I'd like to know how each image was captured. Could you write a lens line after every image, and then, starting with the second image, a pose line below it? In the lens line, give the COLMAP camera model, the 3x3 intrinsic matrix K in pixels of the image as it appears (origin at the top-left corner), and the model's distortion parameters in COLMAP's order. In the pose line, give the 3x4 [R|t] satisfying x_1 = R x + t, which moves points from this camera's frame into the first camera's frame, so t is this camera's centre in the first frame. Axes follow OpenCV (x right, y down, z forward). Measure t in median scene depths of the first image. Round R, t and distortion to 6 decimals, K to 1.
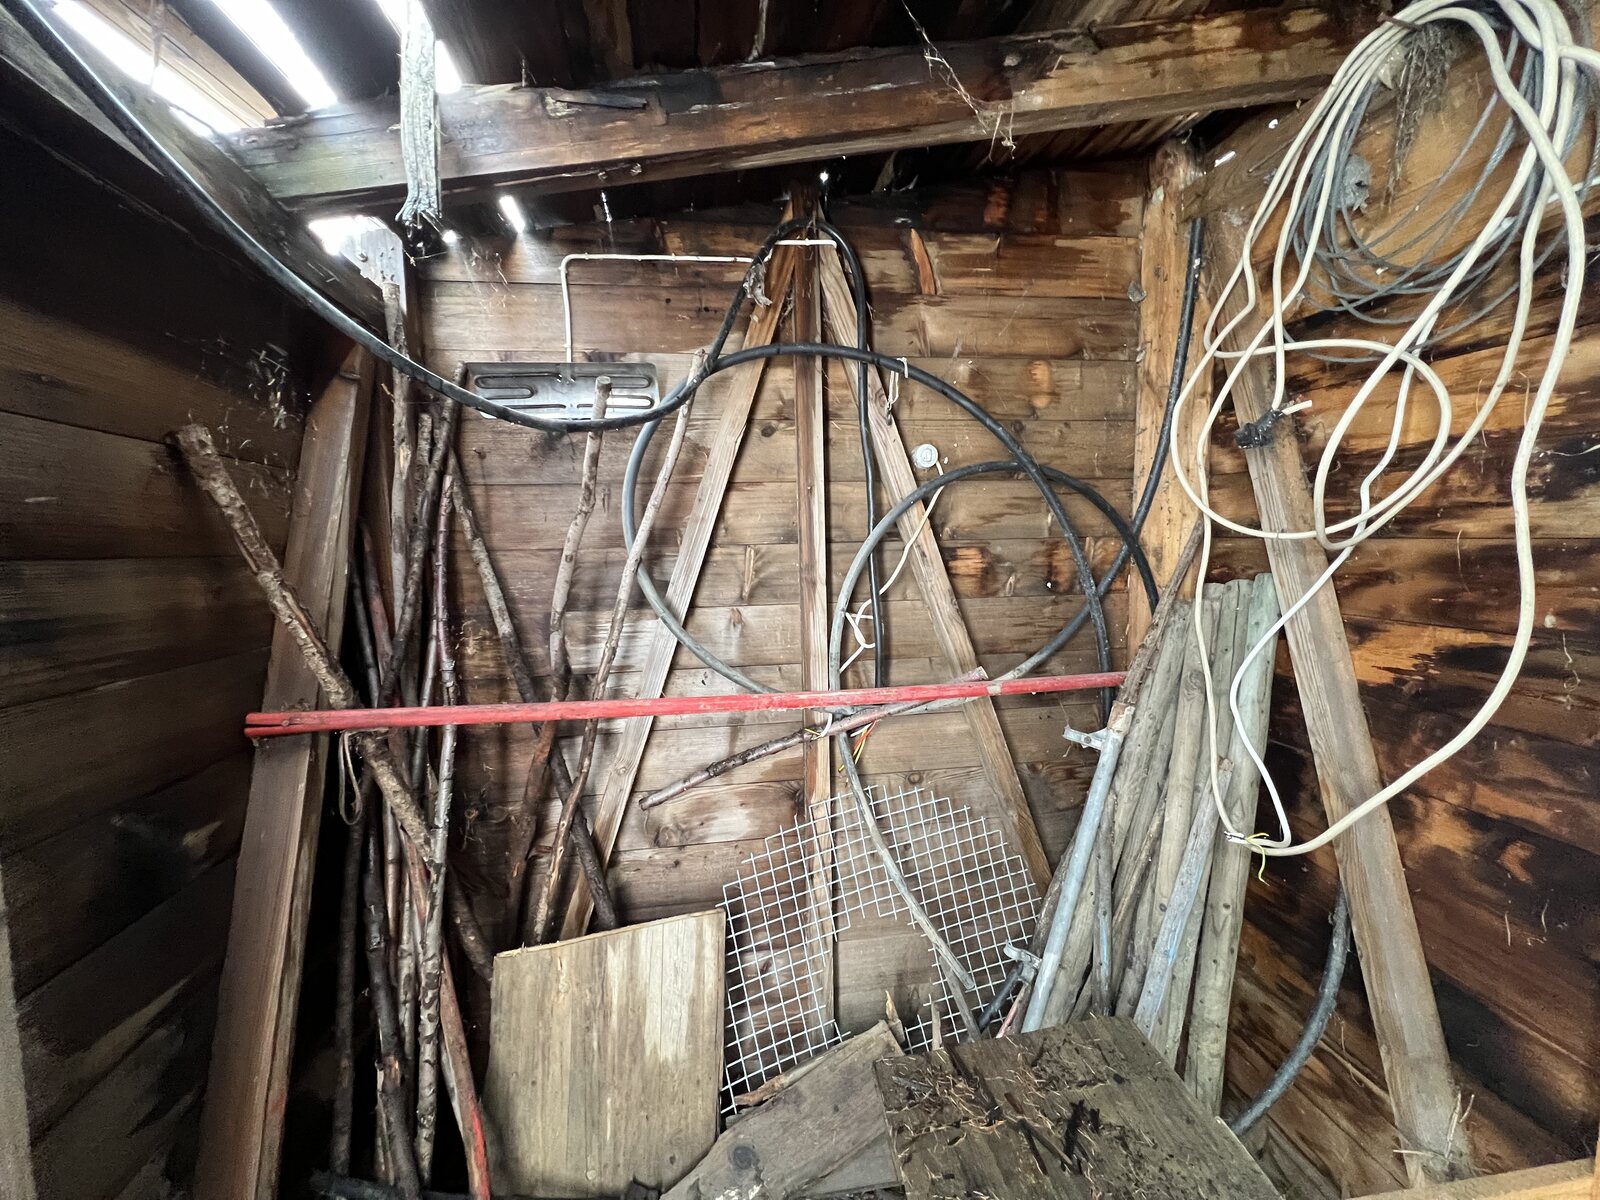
lens RADIAL K [[640.9, 0, 804.1], [0, 640.9, 609.2], [0, 0, 1]] dist [0.001423, -0.000439]
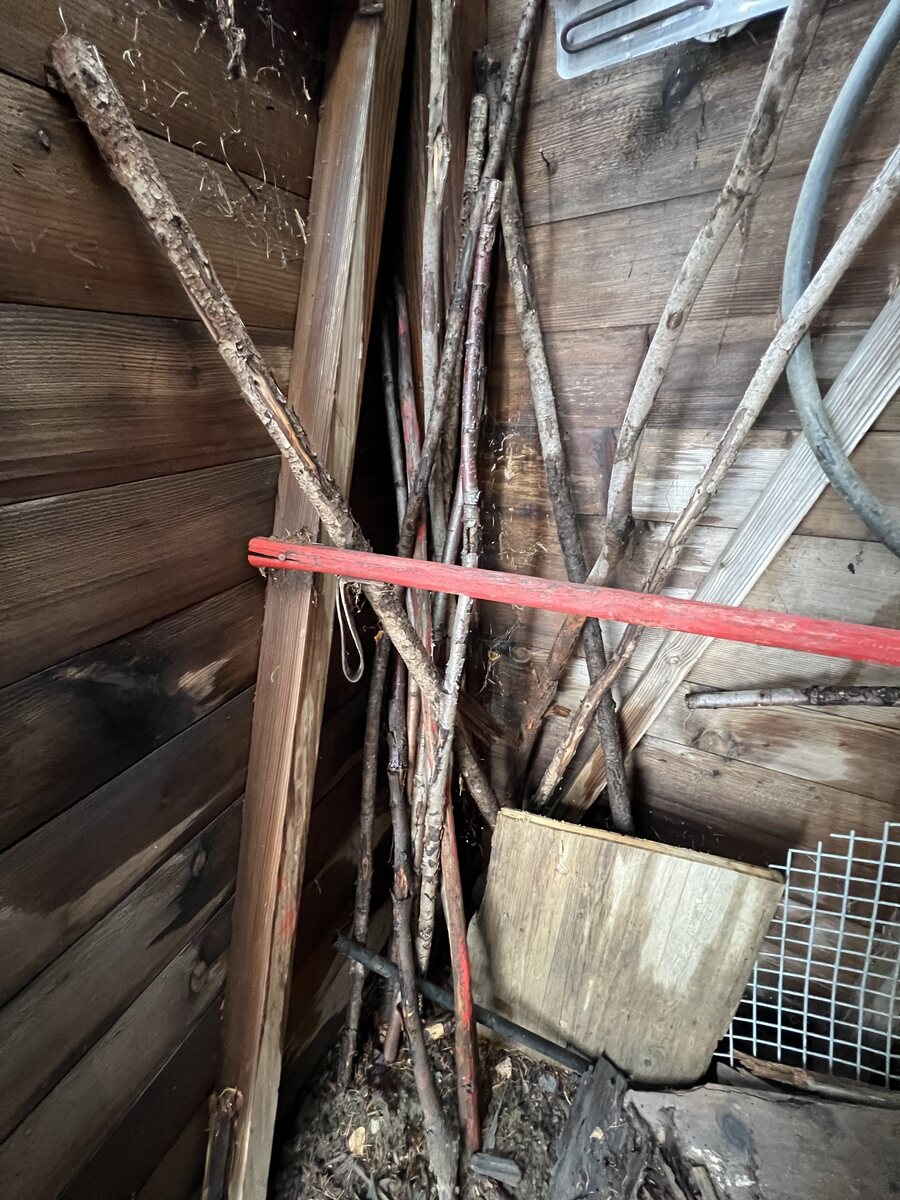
lens RADIAL K [[480.7, 0, 450.0], [0, 480.7, 600.0], [0, 0, 1]] dist [0.001423, -0.000439]
pose [[0.794302, 0.247547, -0.554801, -0.235550], [-0.045913, 0.935067, 0.351484, 0.005292], [0.605785, -0.253712, 0.754092, 0.527796]]
